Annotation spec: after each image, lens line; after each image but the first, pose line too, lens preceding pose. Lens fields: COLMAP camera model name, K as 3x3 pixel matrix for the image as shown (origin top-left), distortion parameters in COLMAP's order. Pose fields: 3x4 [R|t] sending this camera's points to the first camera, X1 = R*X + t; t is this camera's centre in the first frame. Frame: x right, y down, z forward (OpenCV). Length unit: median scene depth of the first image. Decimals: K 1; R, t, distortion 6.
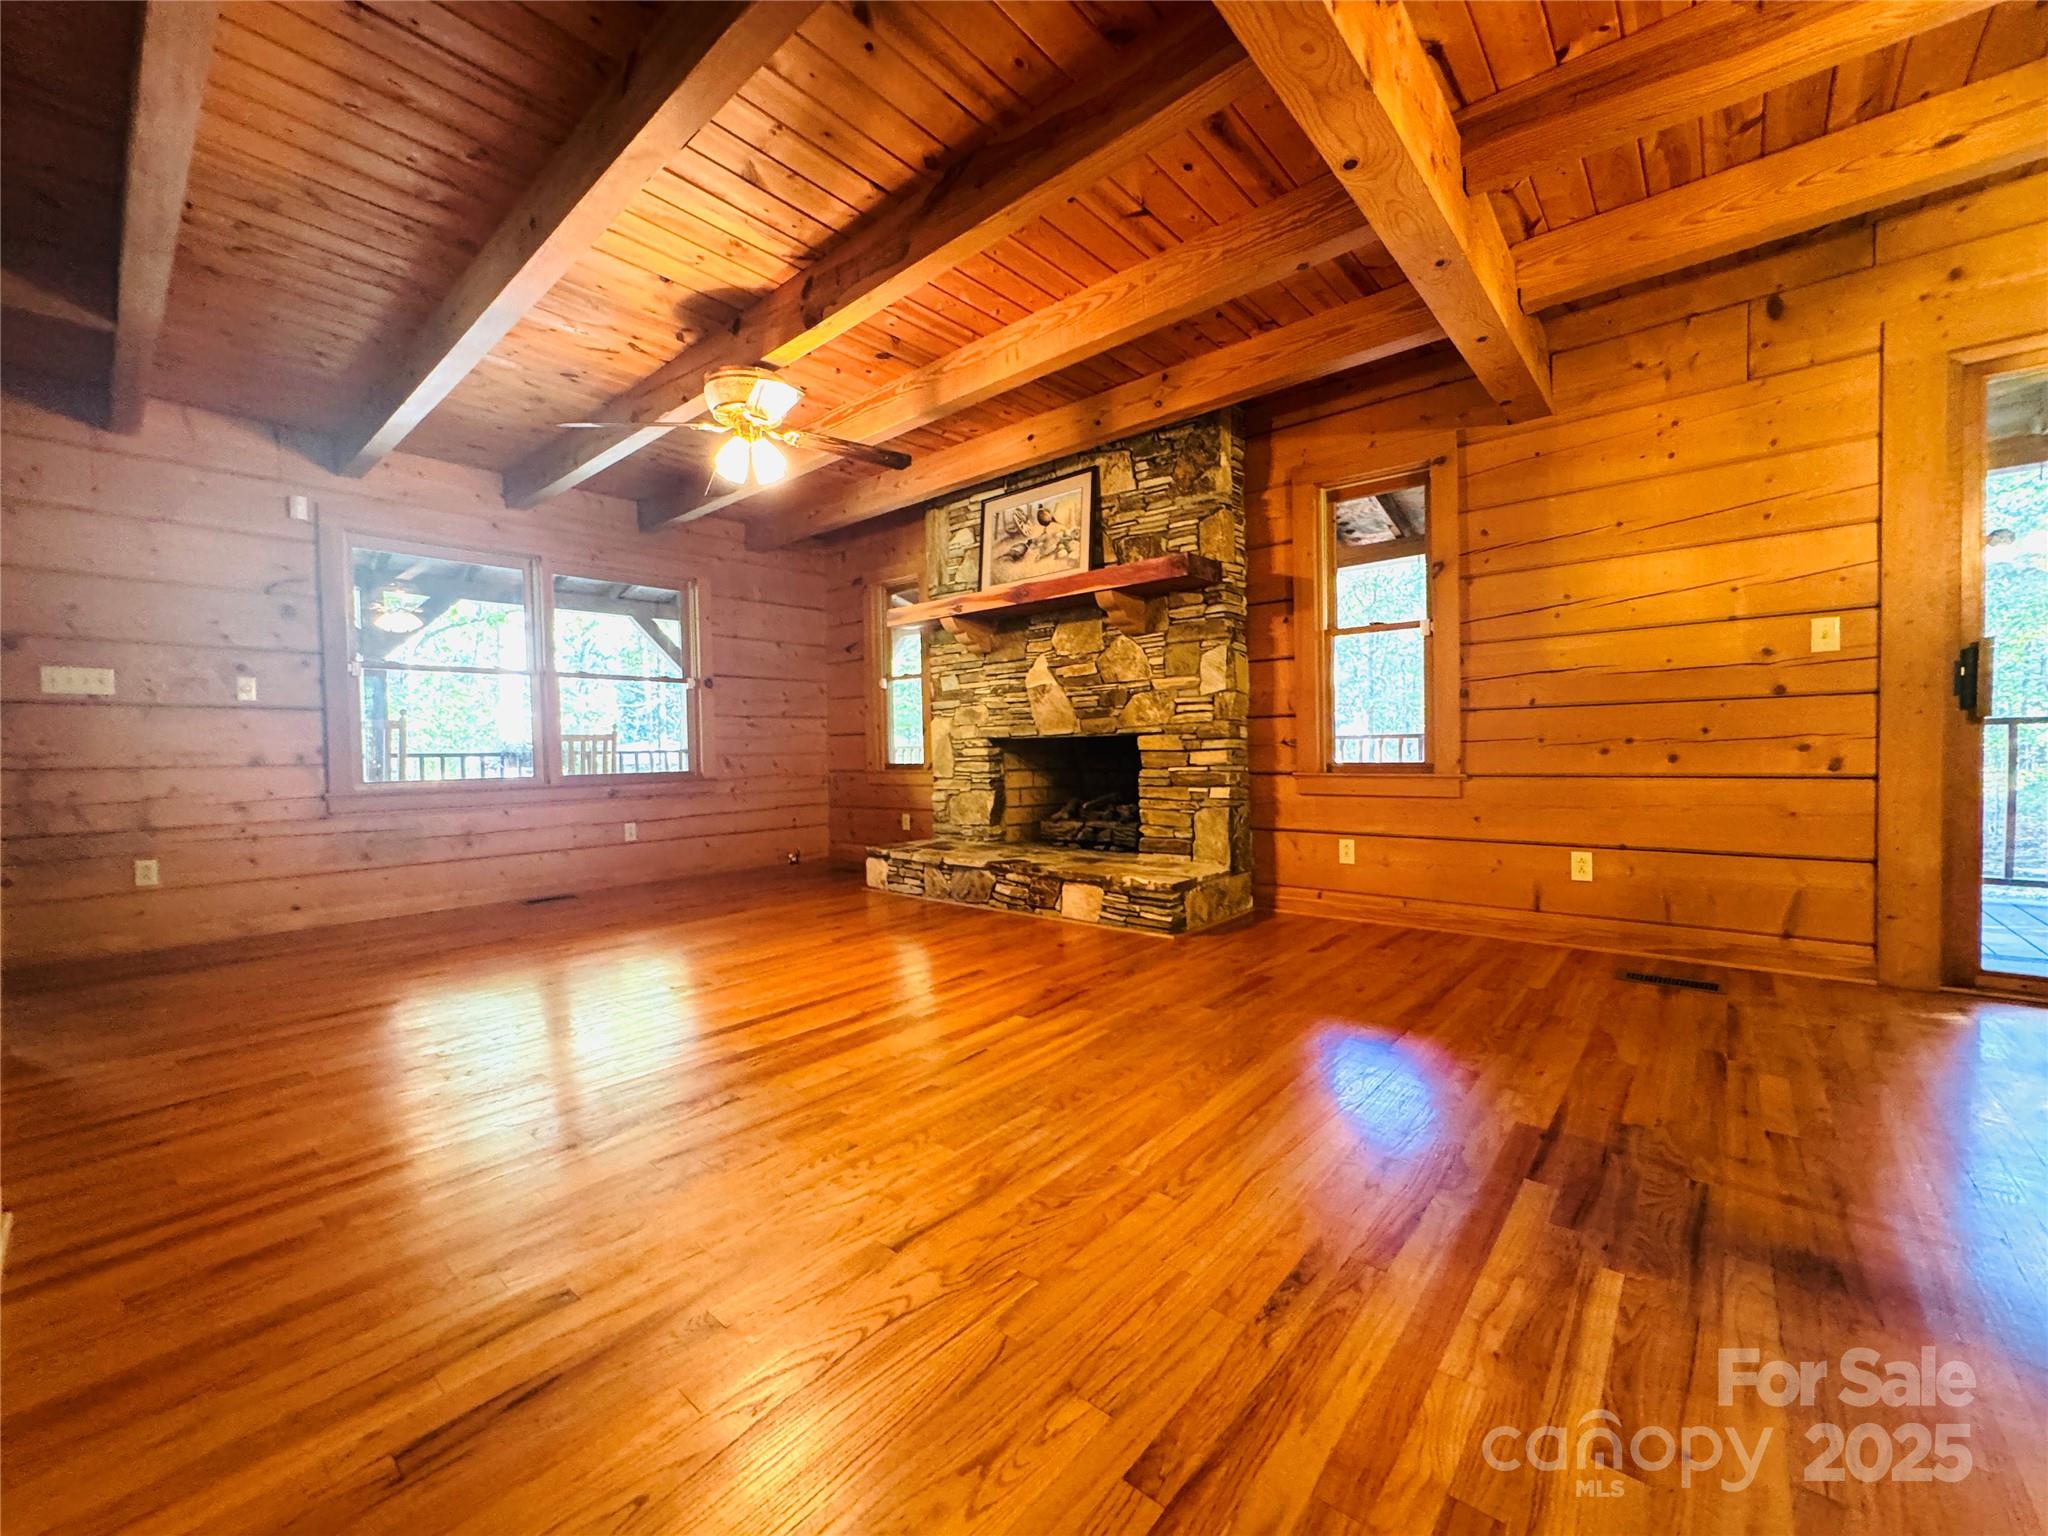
lens RADIAL K [[822.6, 0, 1019.9], [0, 822.6, 771.1], [0, 0, 1]] dist [-0.001409, 0.000579]
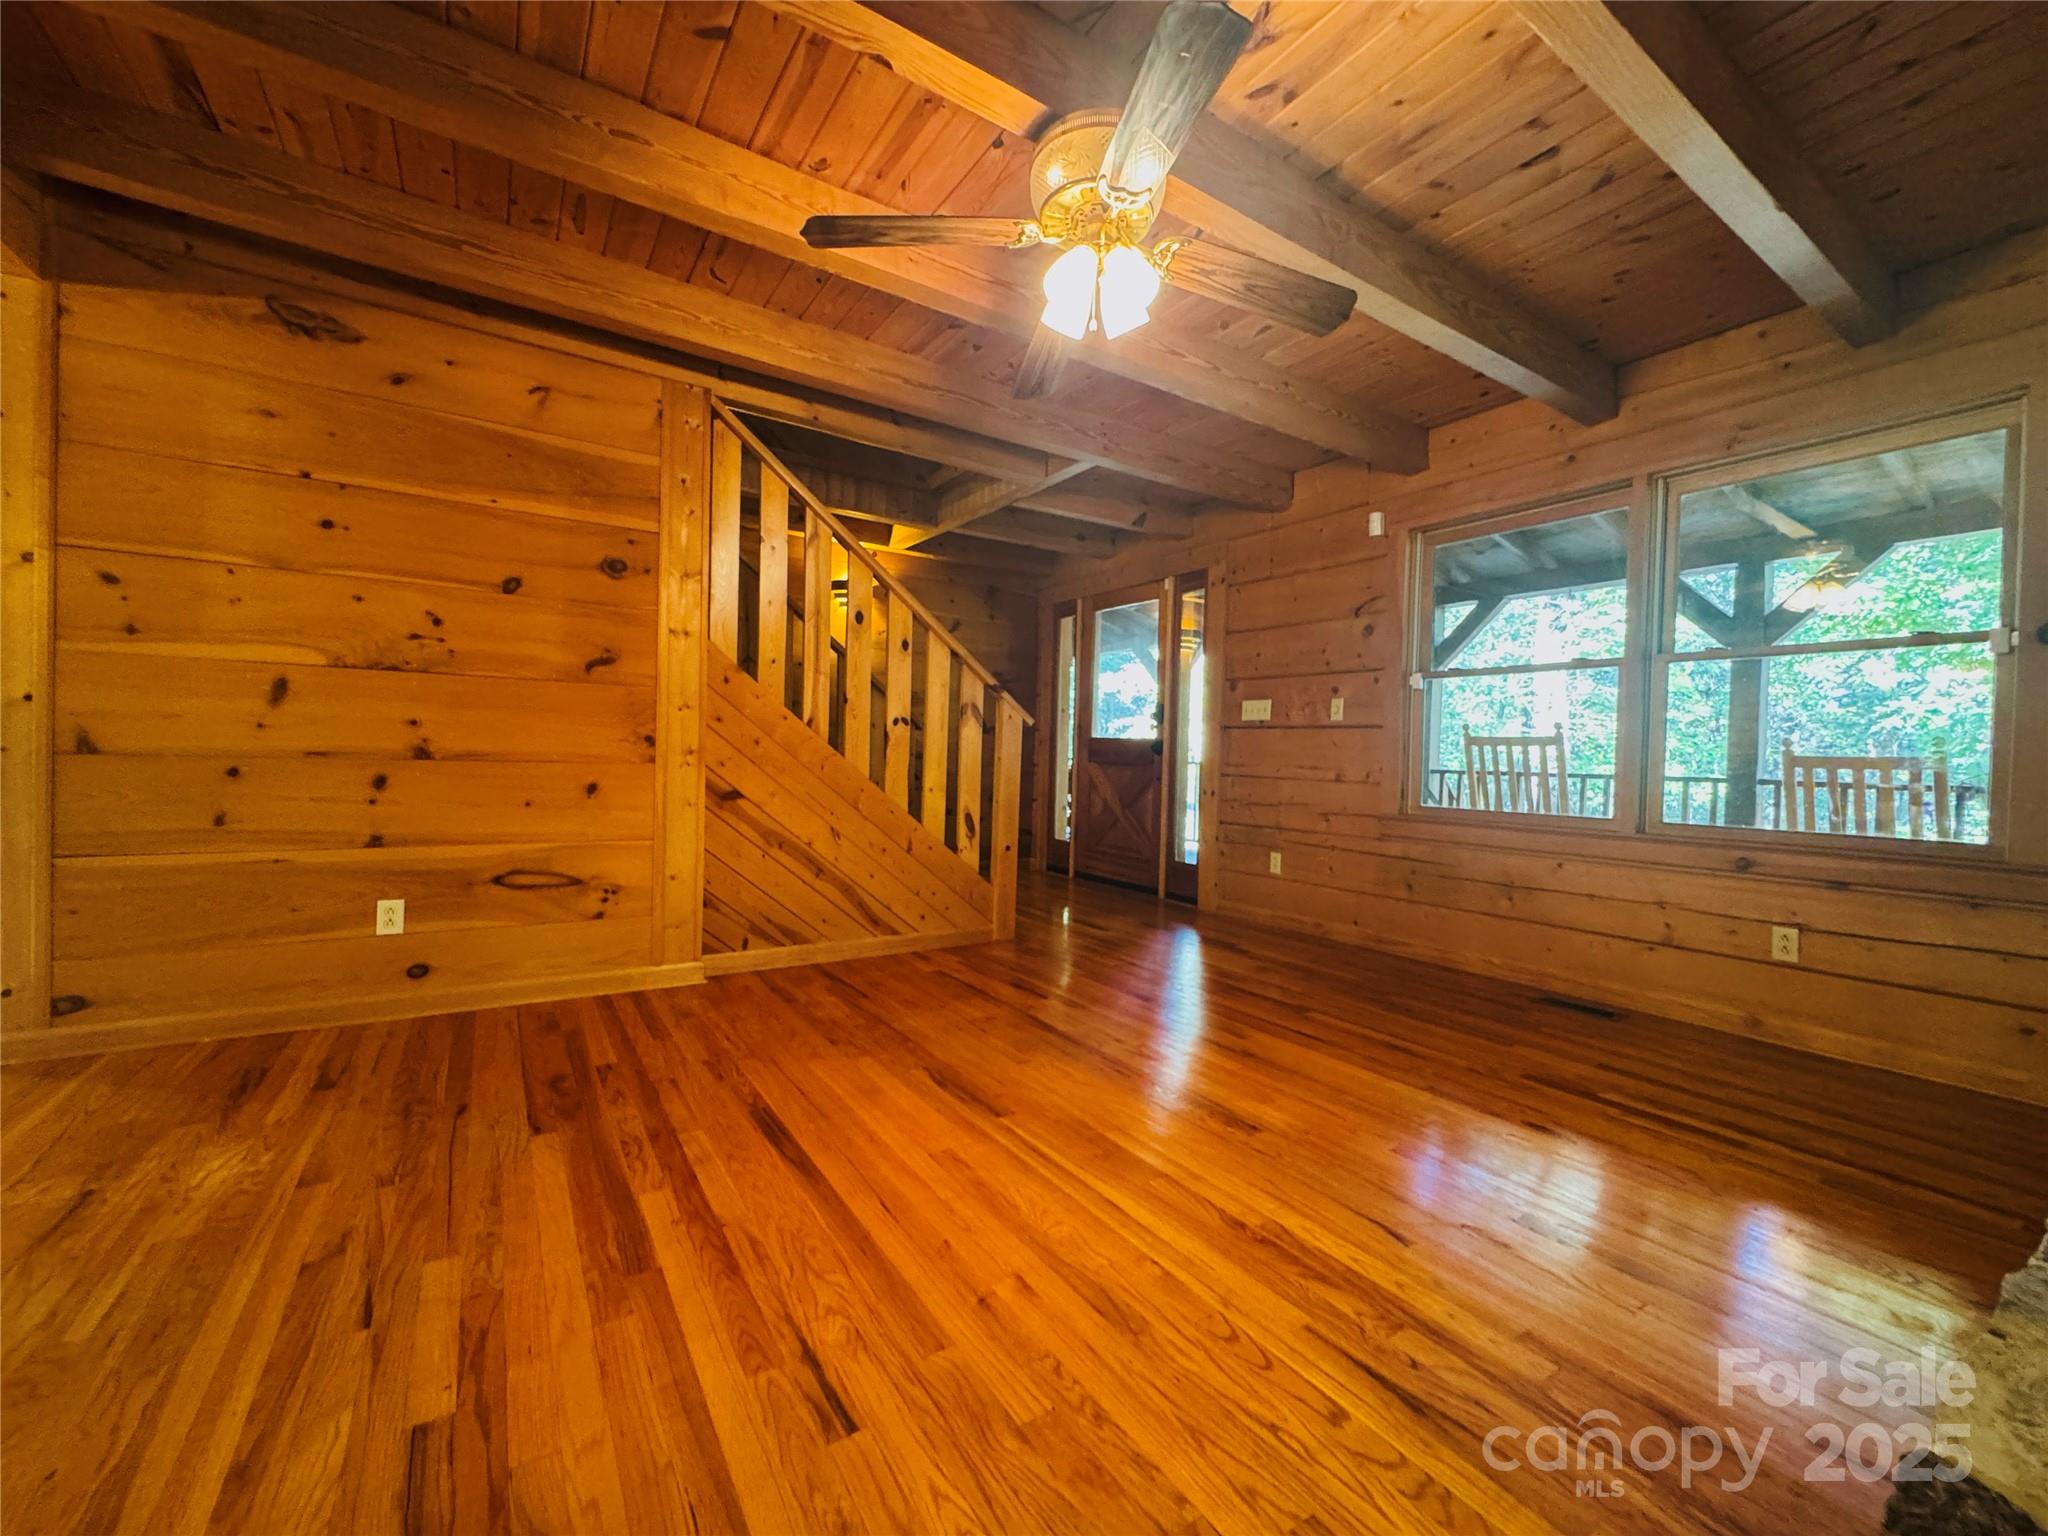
lens RADIAL K [[822.6, 0, 1027.6], [0, 822.6, 765.5], [0, 0, 1]] dist [-0.001409, 0.000579]
pose [[-0.276948, 0.024771, -0.960565, 0.174071], [-0.045985, 0.998181, 0.039000, -0.040977], [0.959784, 0.054972, -0.275305, 0.753474]]
